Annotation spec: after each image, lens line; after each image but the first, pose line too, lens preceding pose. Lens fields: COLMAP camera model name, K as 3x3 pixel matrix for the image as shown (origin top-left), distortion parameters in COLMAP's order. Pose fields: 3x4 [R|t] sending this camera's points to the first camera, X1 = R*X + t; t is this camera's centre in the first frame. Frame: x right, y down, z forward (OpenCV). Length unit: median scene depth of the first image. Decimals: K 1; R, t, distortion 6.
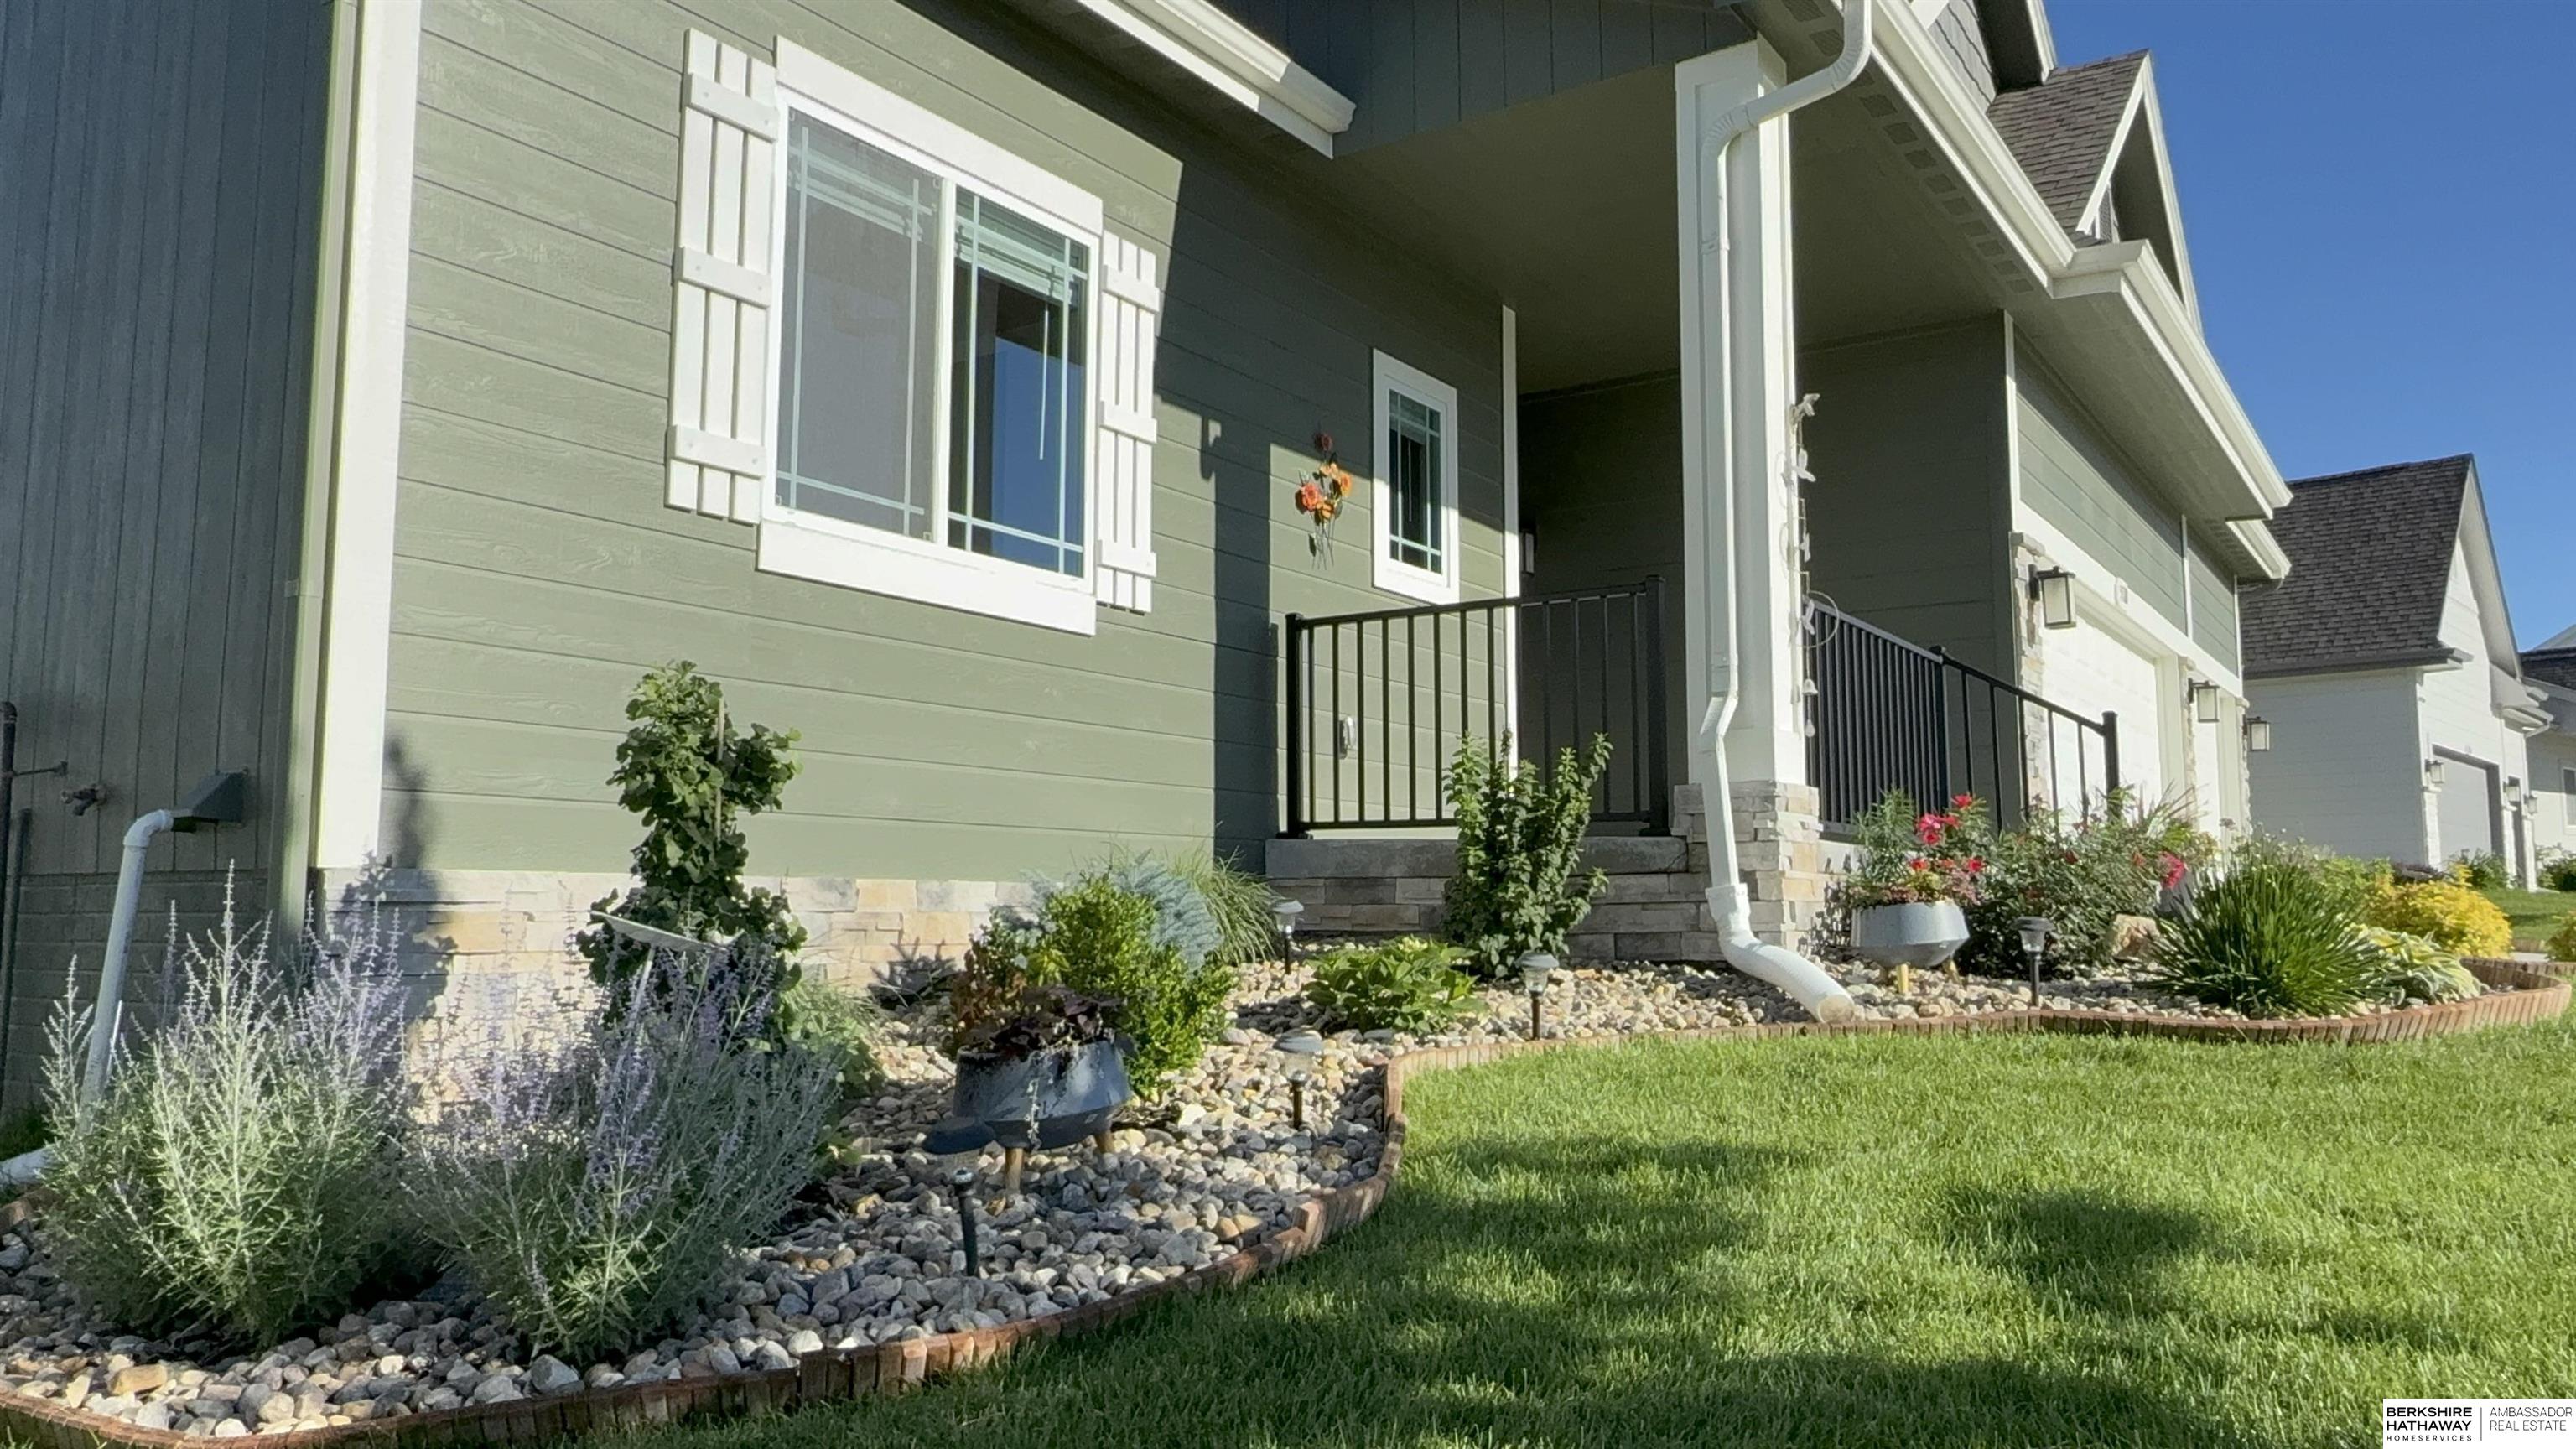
lens RADIAL K [[1811.9, 0, 1293.5], [0, 1811.9, 718.3], [0, 0, 1]] dist [-0.003536, -0.000637]
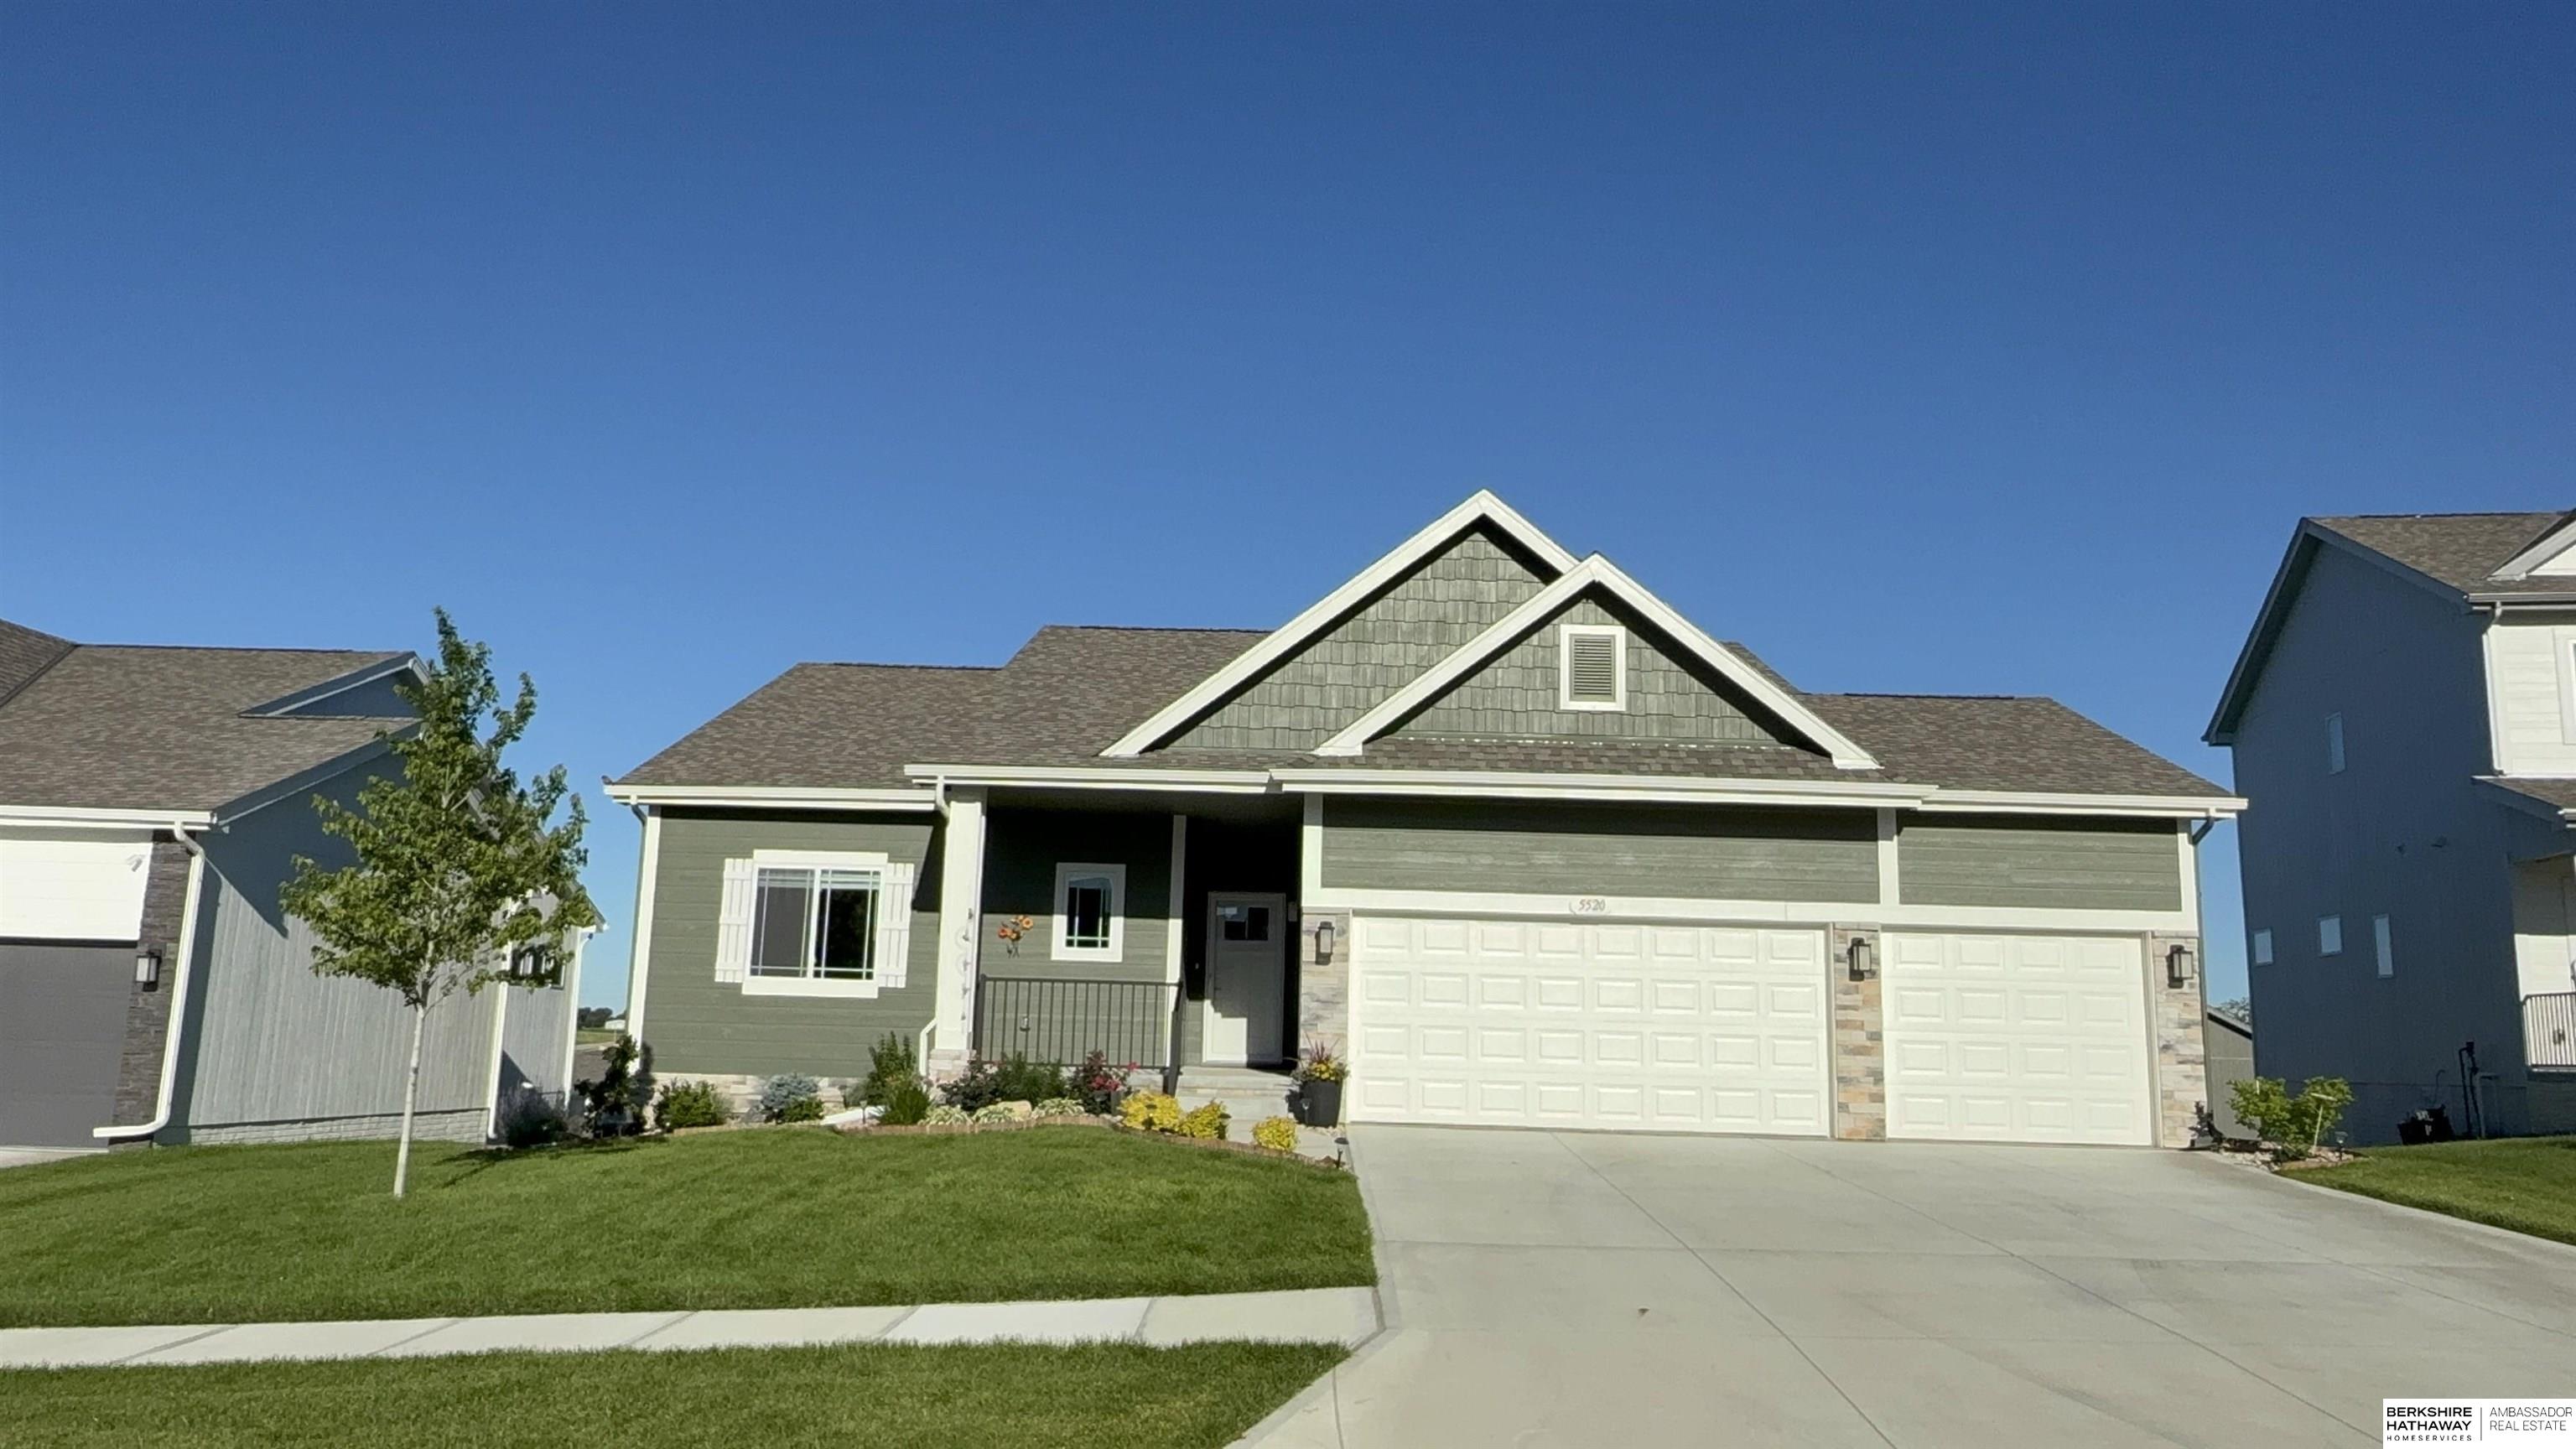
lens RADIAL K [[1811.9, 0, 1280.3], [0, 1811.9, 723.3], [0, 0, 1]] dist [-0.003536, -0.000637]
pose [[0.530835, -0.138179, -0.836135, 3.185030], [0.063968, 0.990337, -0.123051, -0.094400], [0.845058, 0.011834, 0.534544, -0.085805]]
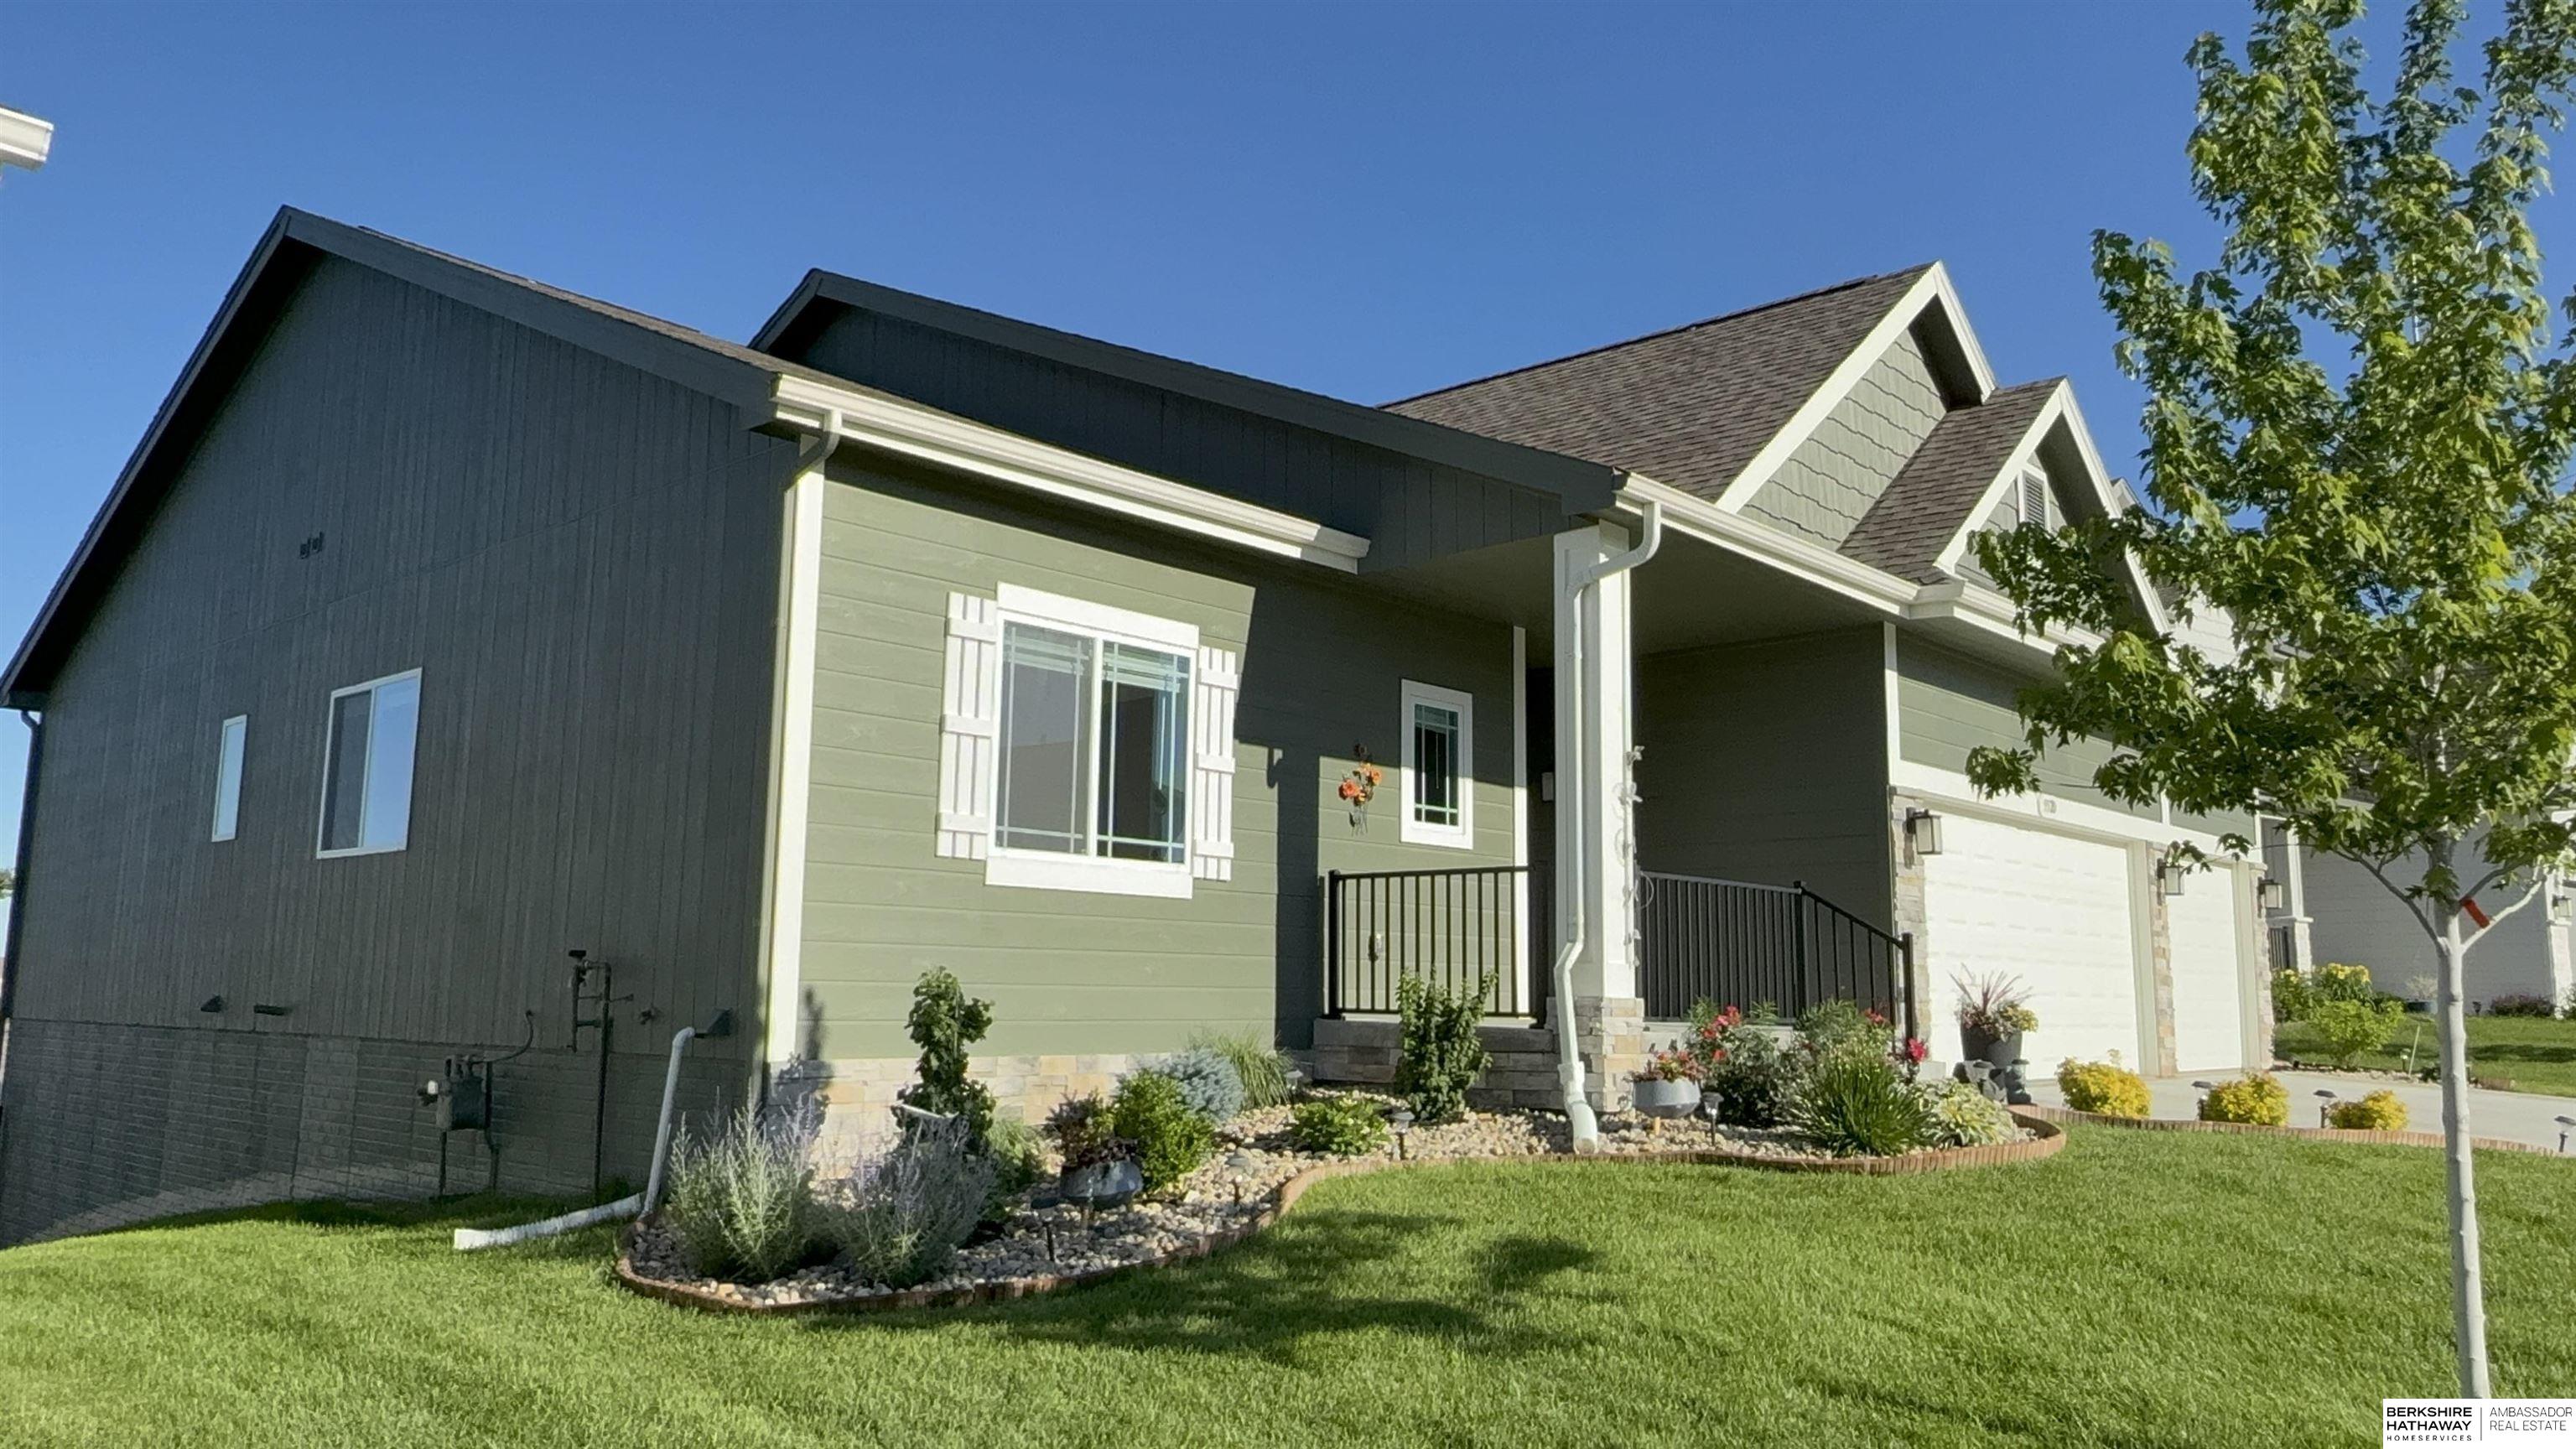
lens RADIAL K [[1811.9, 0, 1298.4], [0, 1811.9, 724.1], [0, 0, 1]] dist [-0.003536, -0.000637]
pose [[0.988980, -0.010365, -0.147688, 0.248290], [0.003978, 0.999046, -0.043479, -0.143688], [0.147998, 0.042412, 0.988078, -0.656654]]
